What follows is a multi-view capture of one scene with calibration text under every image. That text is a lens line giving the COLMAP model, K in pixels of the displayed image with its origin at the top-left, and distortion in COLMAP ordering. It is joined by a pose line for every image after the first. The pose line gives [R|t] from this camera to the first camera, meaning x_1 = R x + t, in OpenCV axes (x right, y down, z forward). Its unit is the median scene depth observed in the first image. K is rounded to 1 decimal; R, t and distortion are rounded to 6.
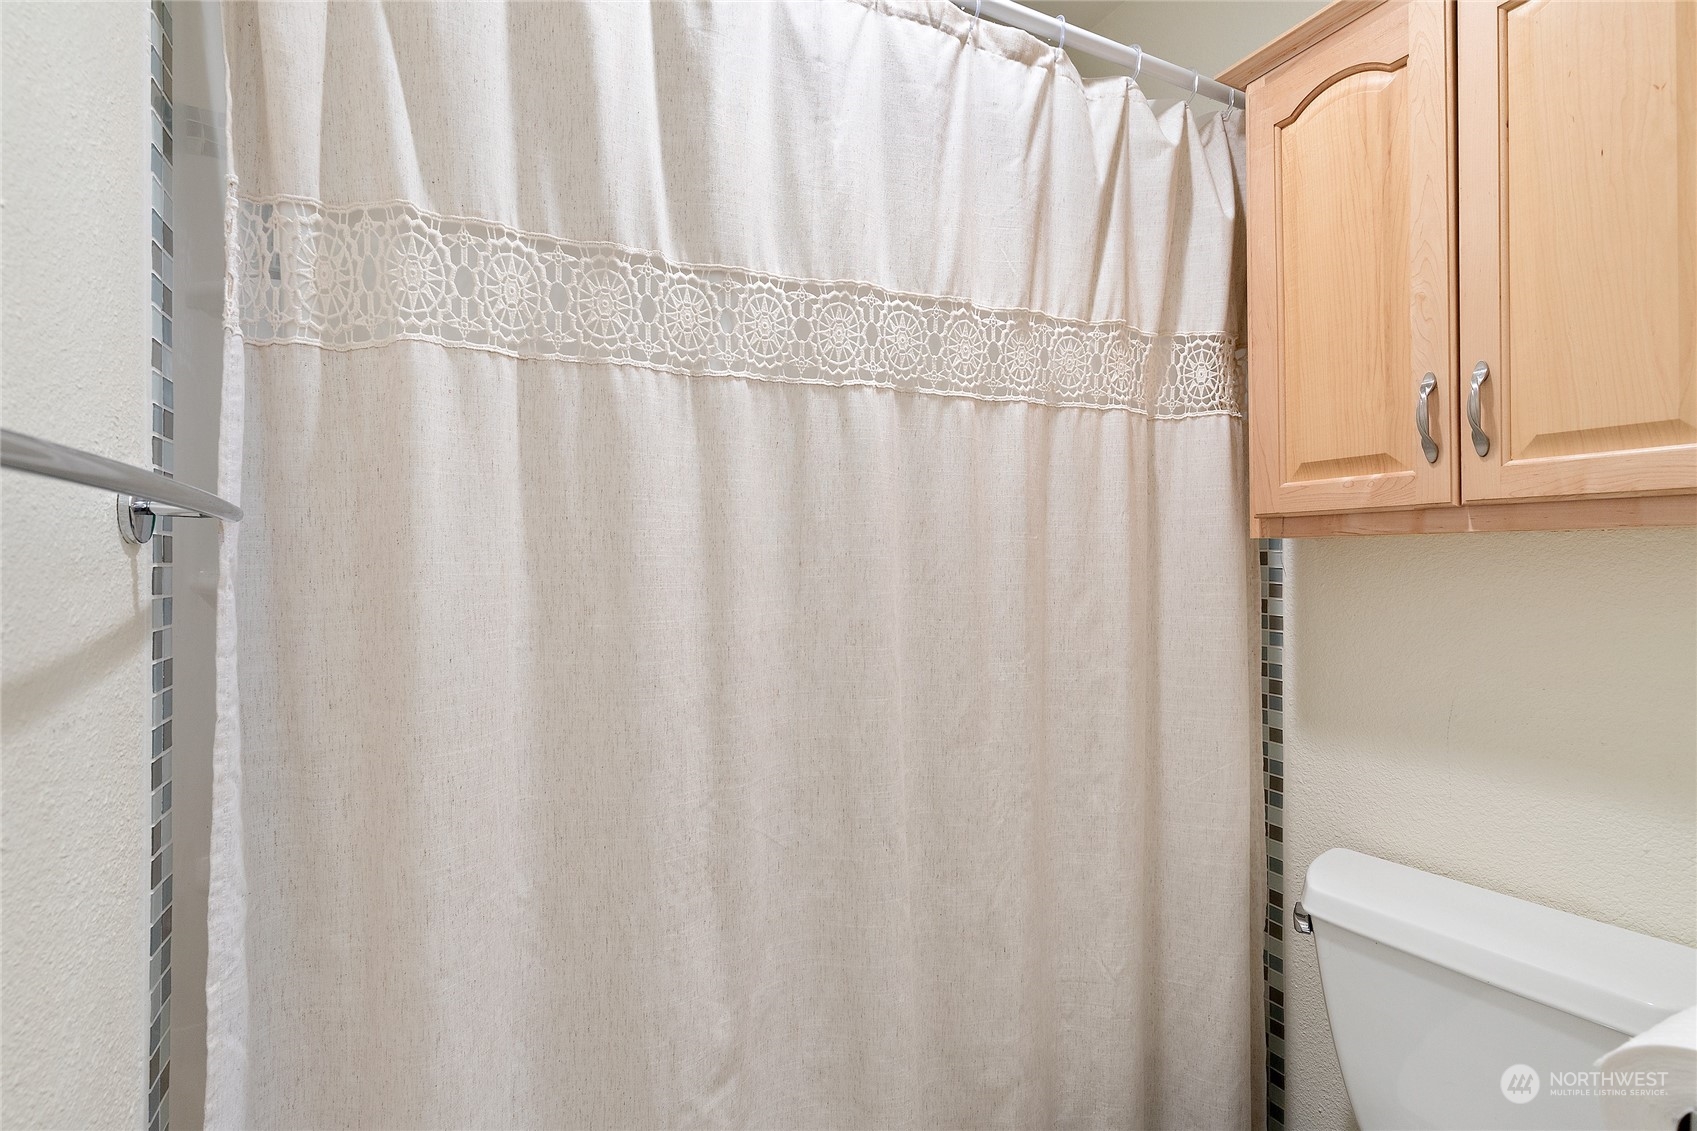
lens RADIAL K [[759.4, 0, 849.0], [0, 759.4, 566.7], [0, 0, 1]] dist [0.005645, -0.000614]
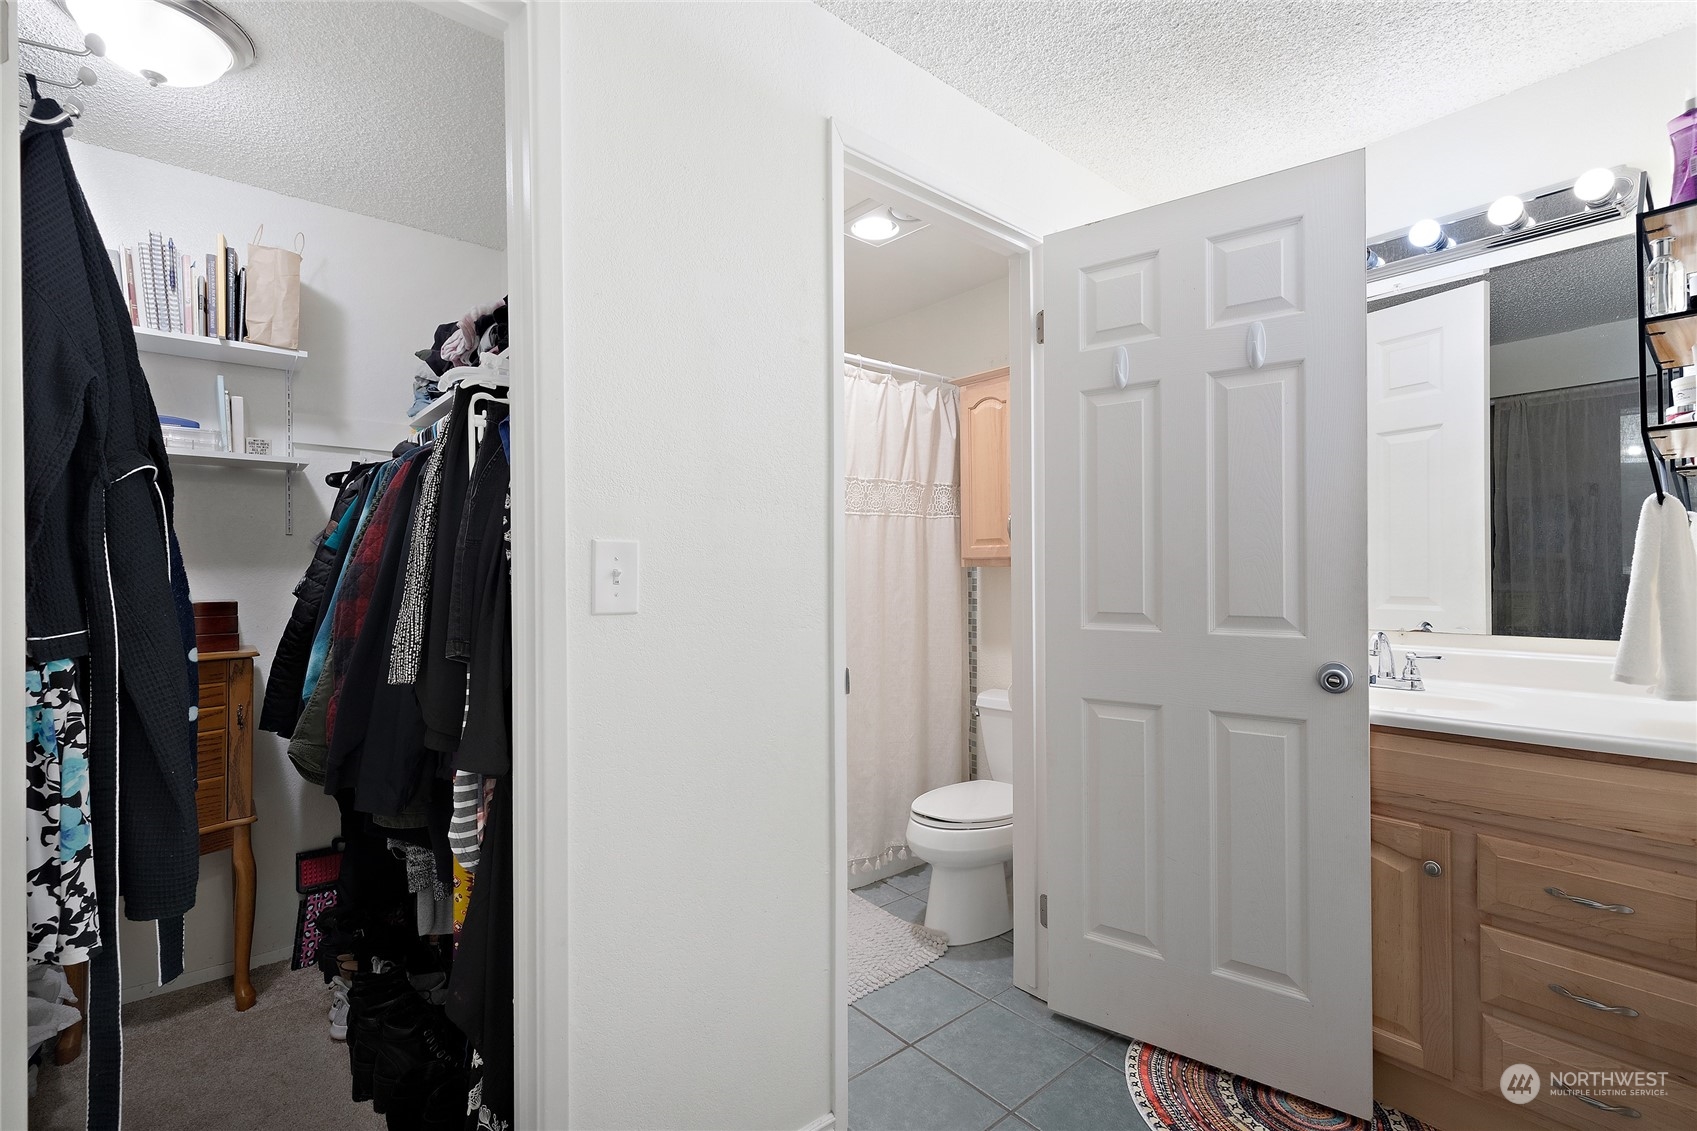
lens RADIAL K [[759.4, 0, 849.0], [0, 759.4, 566.7], [0, 0, 1]] dist [0.005645, -0.000614]
pose [[0.969444, 0.005606, 0.245249, -0.449136], [-0.002737, 0.999924, -0.012036, -0.007193], [-0.245298, 0.010997, 0.969385, -1.344677]]
